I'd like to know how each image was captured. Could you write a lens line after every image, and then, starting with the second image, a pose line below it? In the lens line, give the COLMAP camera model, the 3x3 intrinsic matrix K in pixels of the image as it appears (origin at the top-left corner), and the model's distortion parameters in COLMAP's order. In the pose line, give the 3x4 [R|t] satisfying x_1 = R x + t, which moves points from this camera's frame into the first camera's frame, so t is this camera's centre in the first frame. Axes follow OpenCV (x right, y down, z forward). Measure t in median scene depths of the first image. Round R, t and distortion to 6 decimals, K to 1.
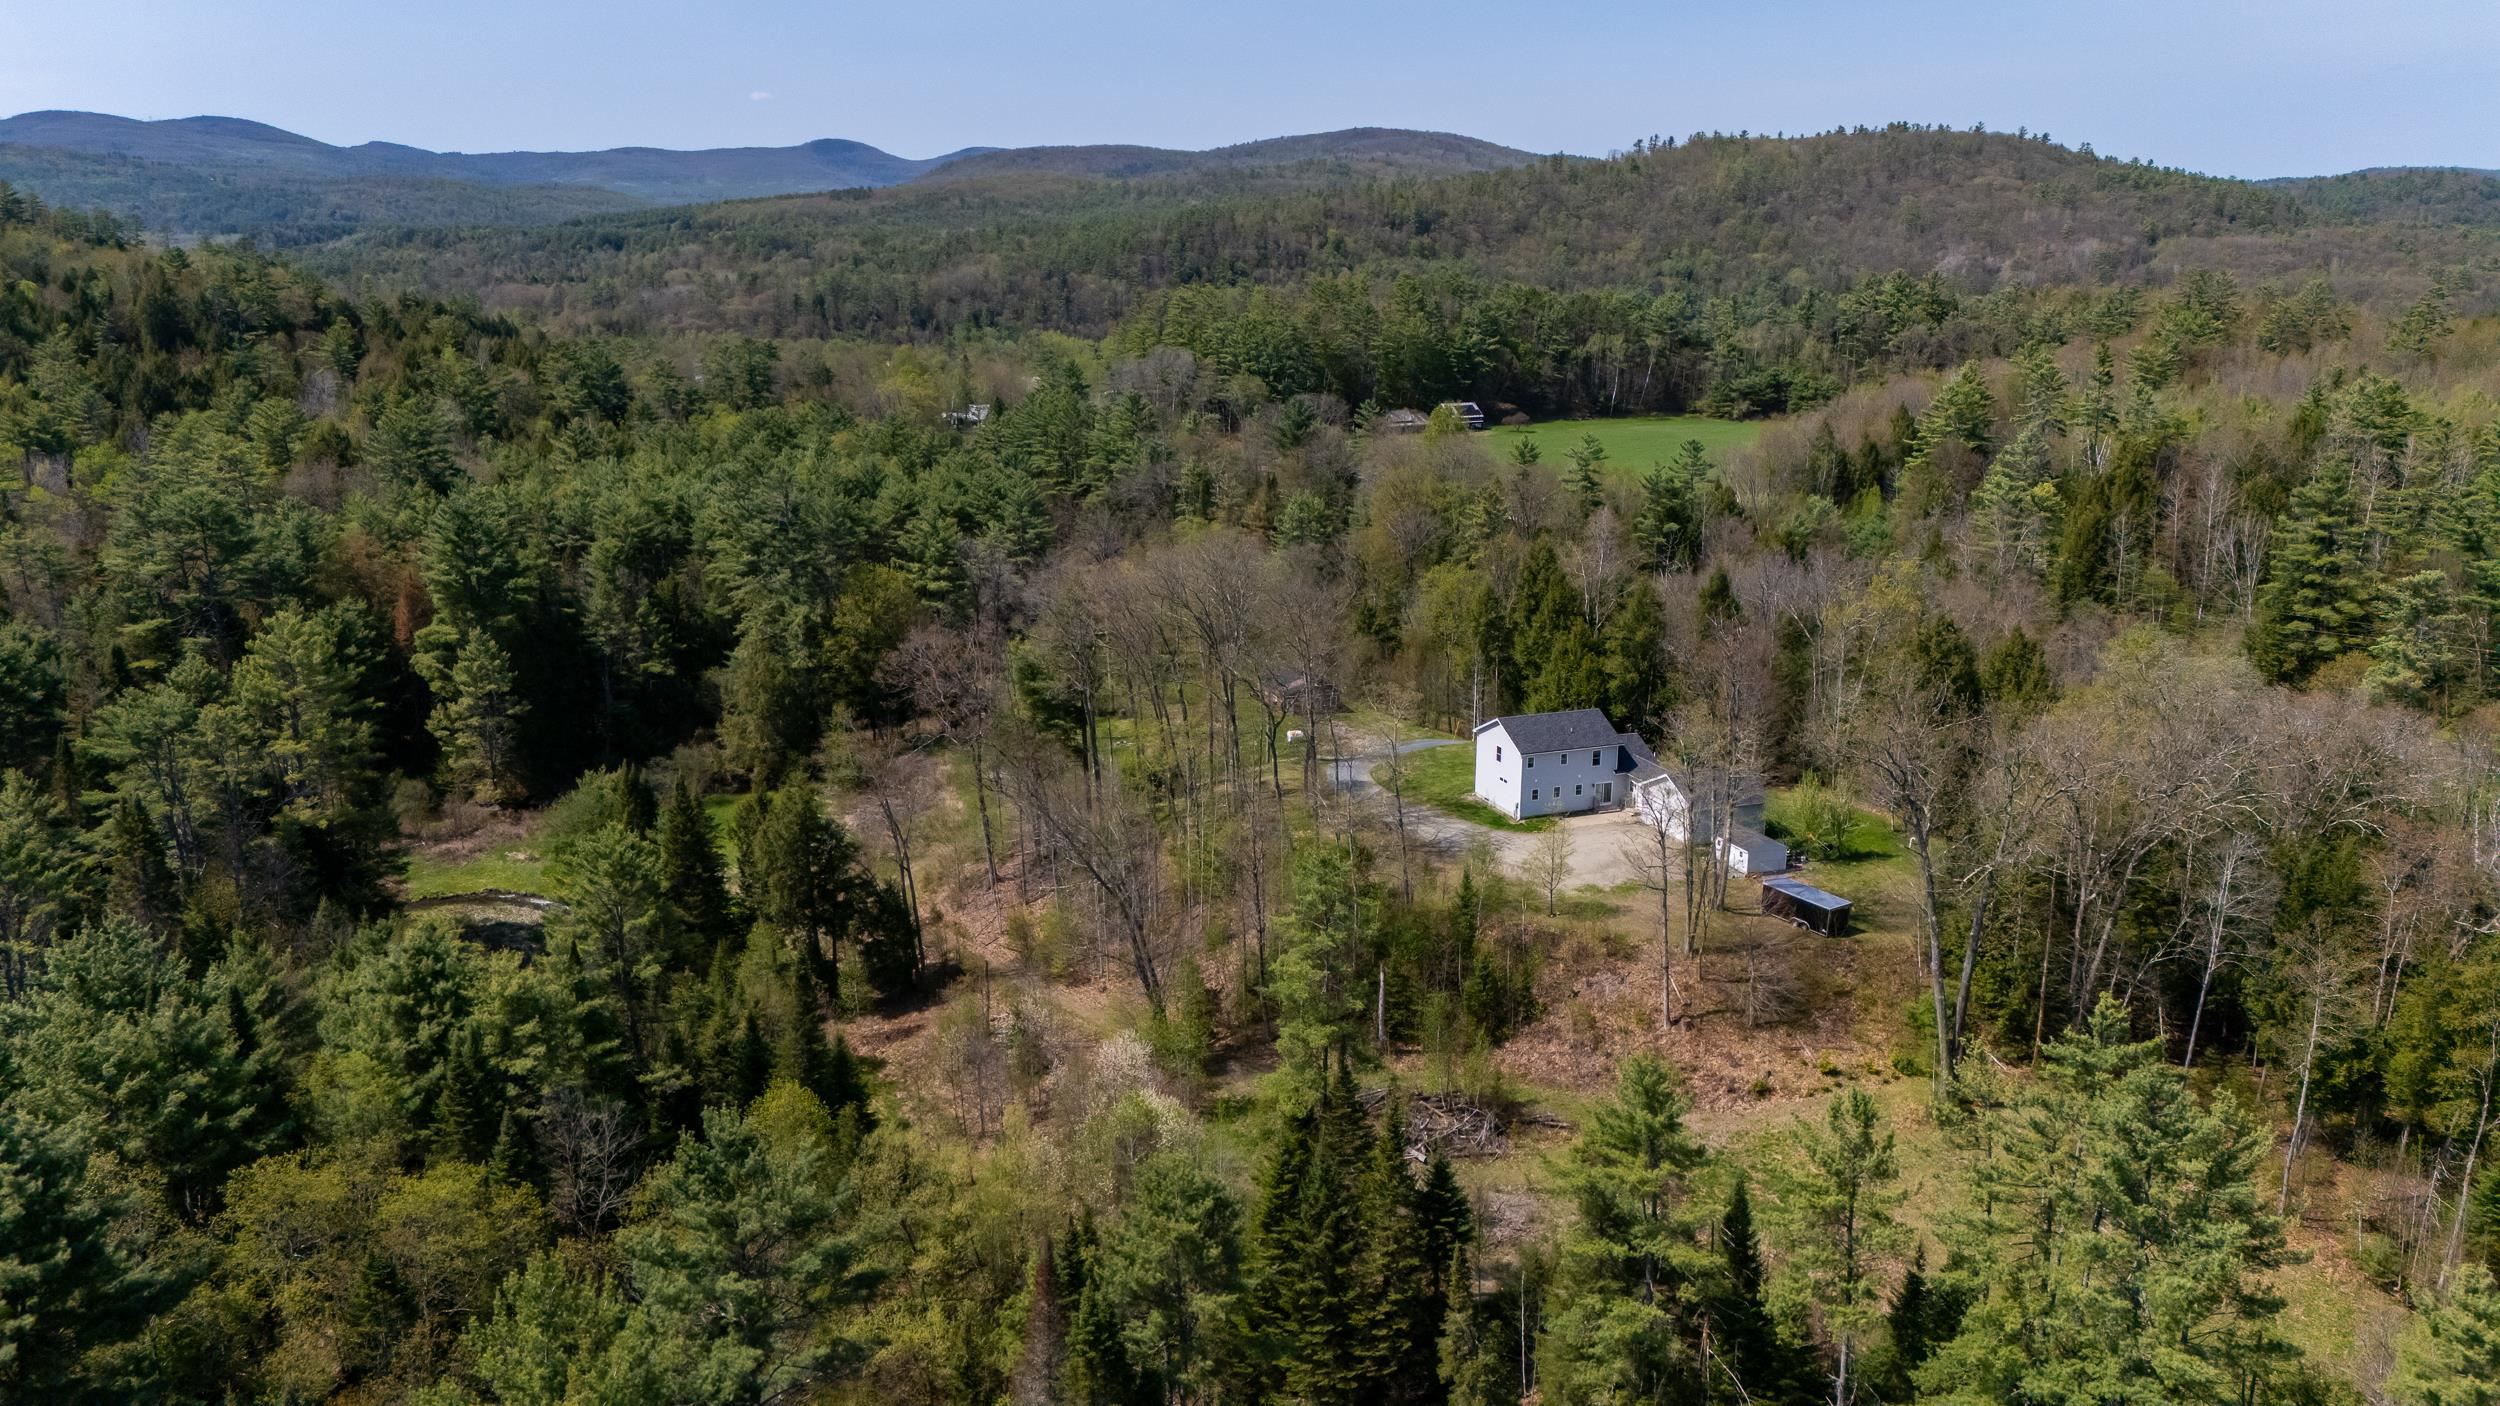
lens RADIAL K [[1823.4, 0, 1242.0], [0, 1823.4, 716.6], [0, 0, 1]] dist [0.027985, -0.022796]
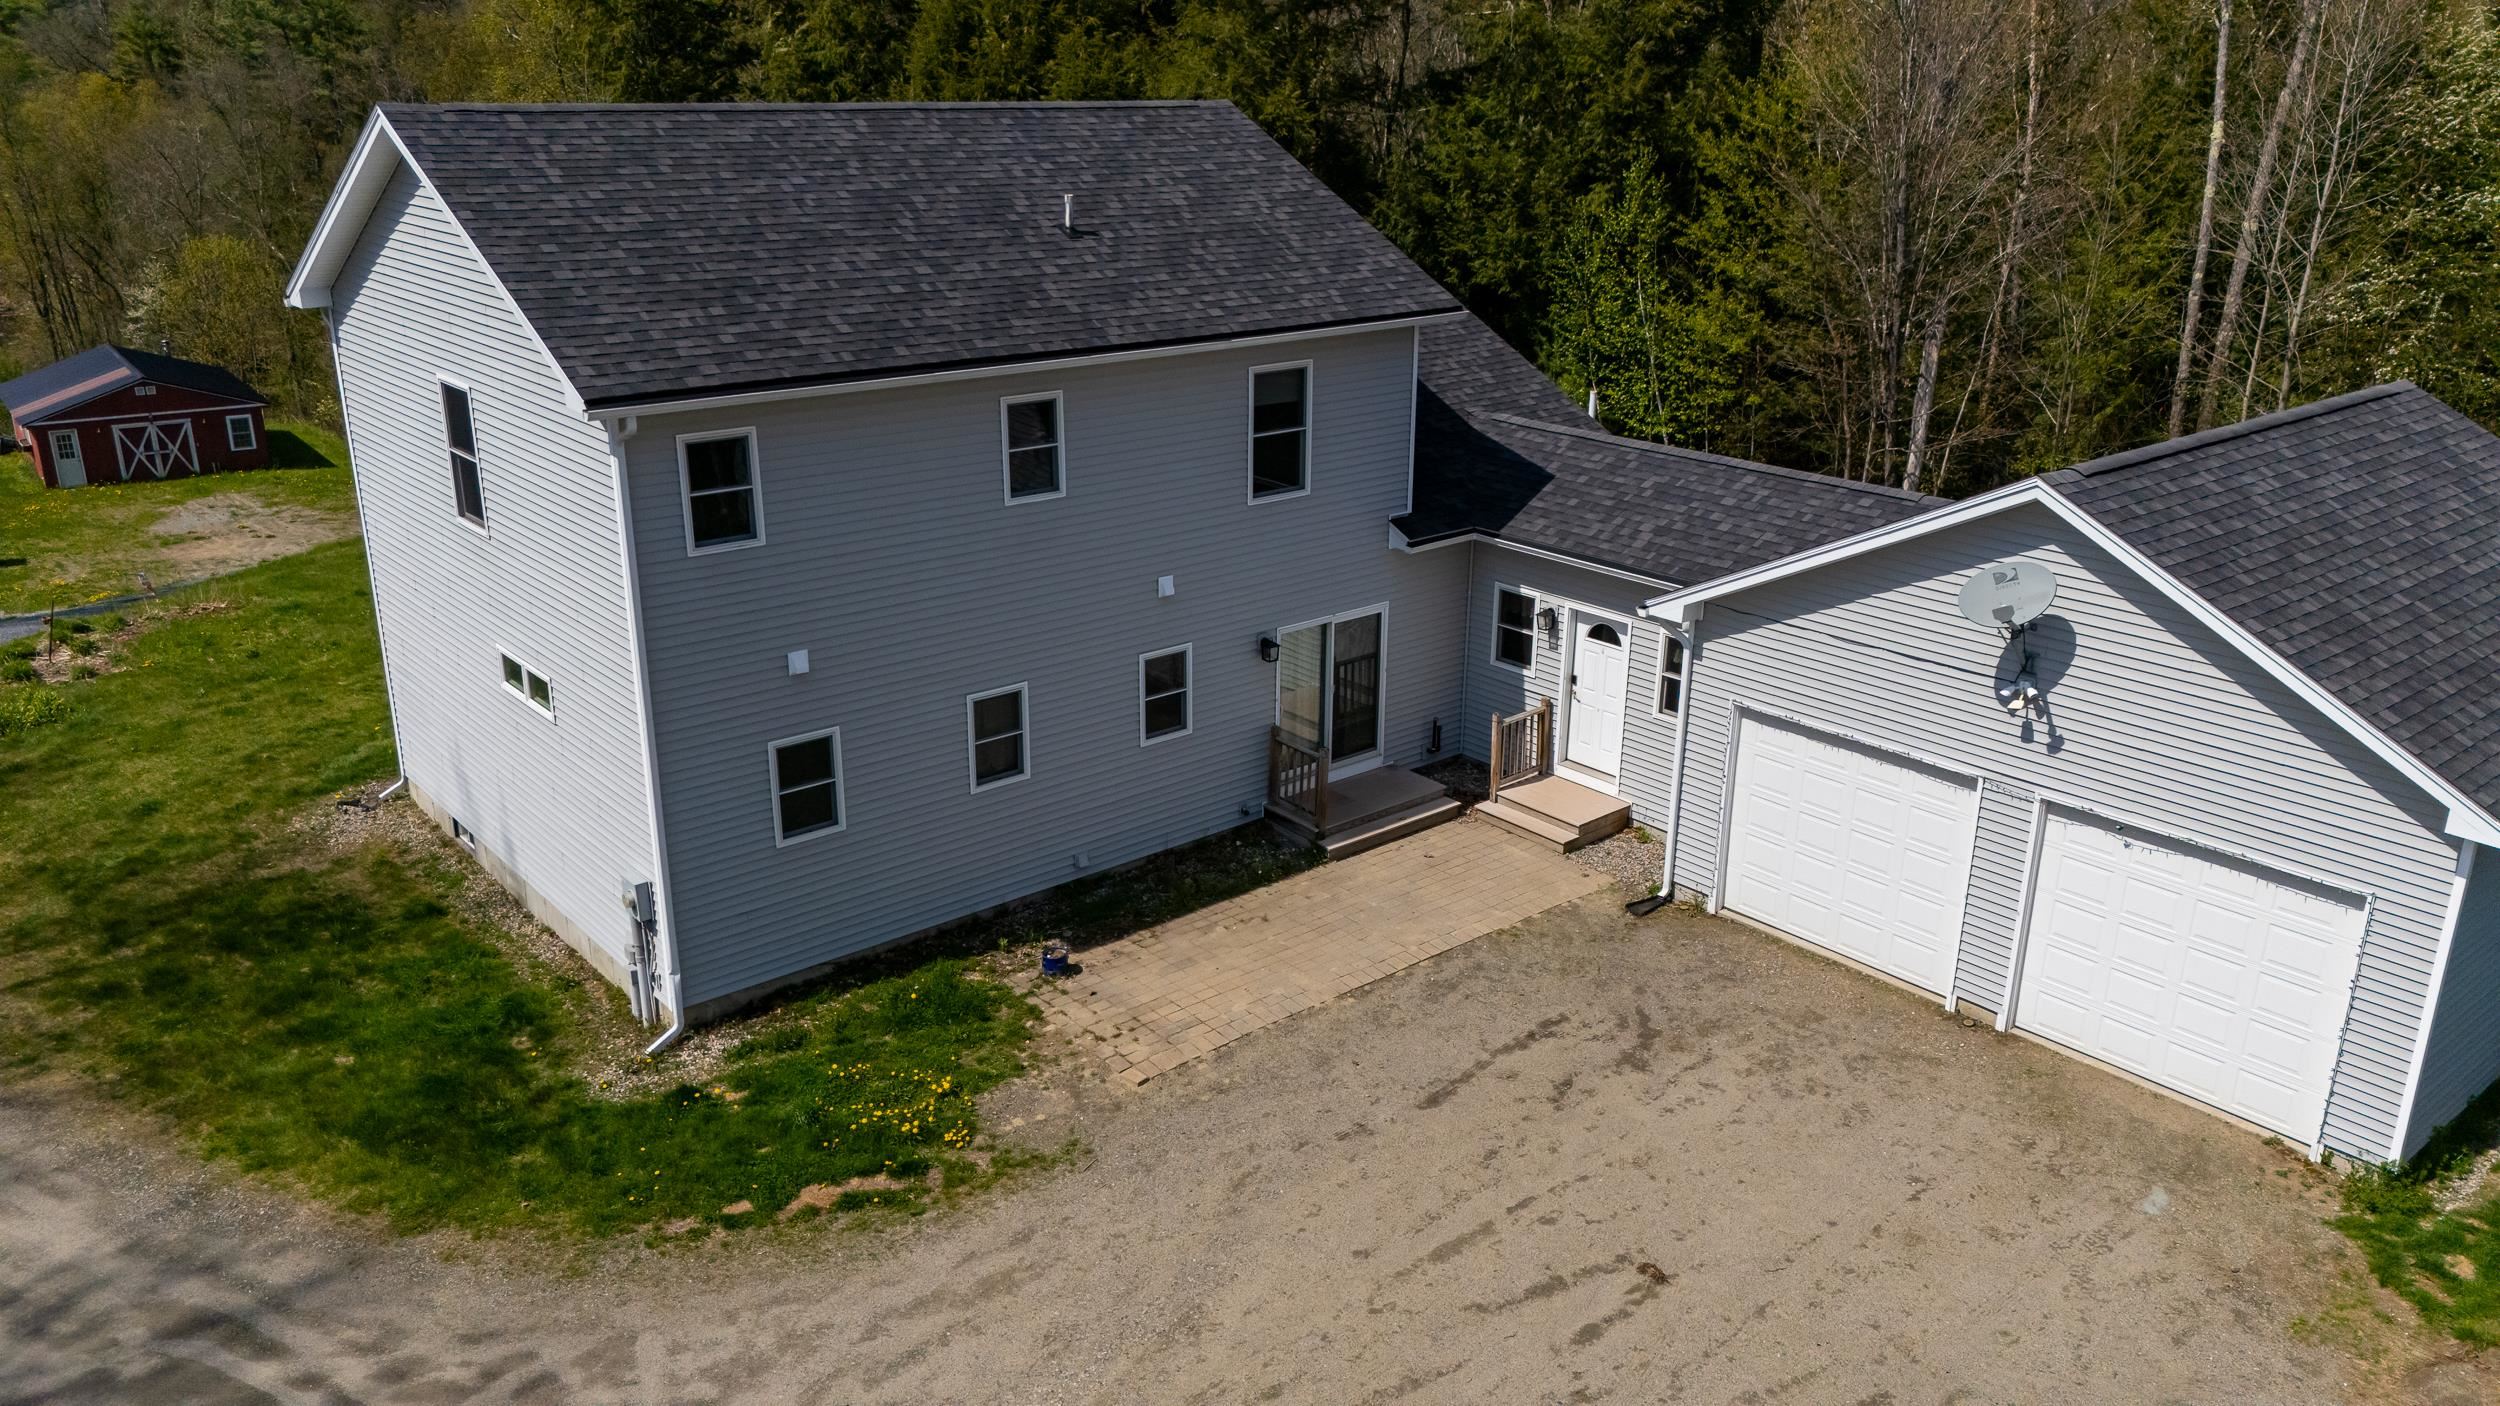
lens RADIAL K [[1823.4, 0, 1250.2], [0, 1823.4, 698.3], [0, 0, 1]] dist [0.027985, -0.022796]
pose [[0.943072, -0.104759, 0.315659, 0.127655], [0.077080, 0.992101, 0.098965, 0.023931], [-0.323533, -0.069000, 0.943698, 0.747026]]
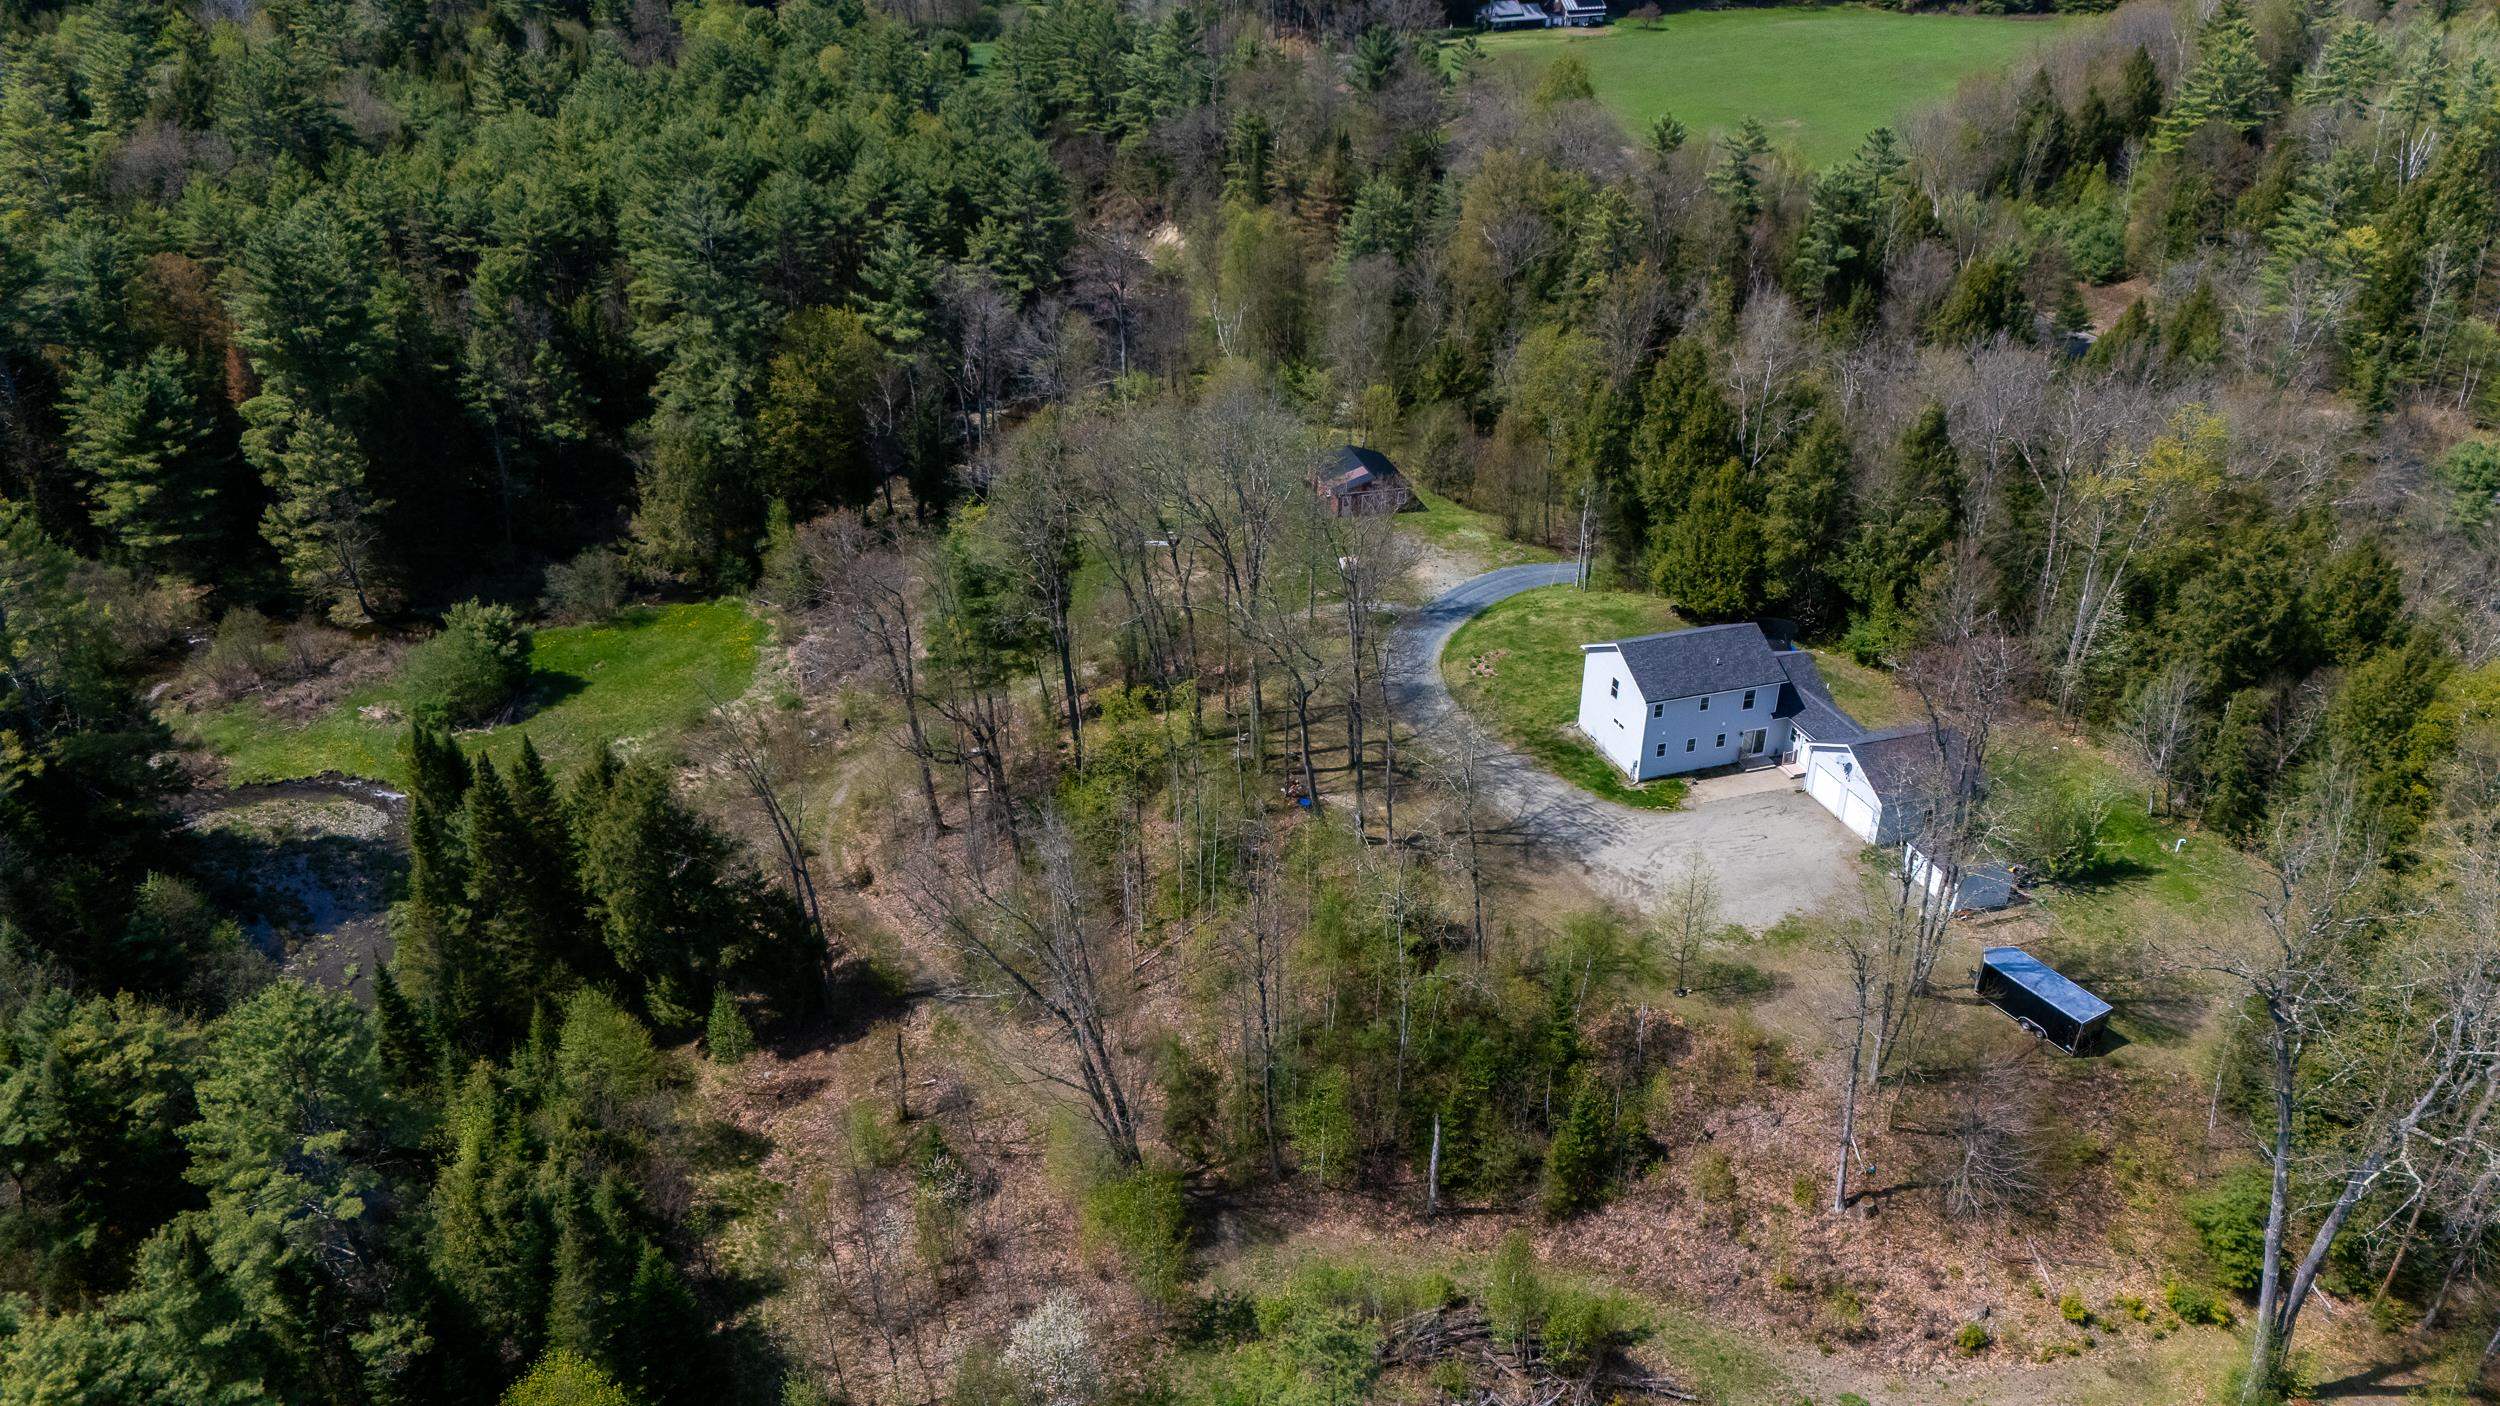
lens RADIAL K [[1823.4, 0, 1244.9], [0, 1823.4, 702.8], [0, 0, 1]] dist [0.027985, -0.022796]
pose [[0.998917, 0.026006, -0.038586, 0.017303], [-0.016188, 0.971665, 0.235808, -0.123813], [0.043625, -0.234928, 0.971033, 0.236378]]
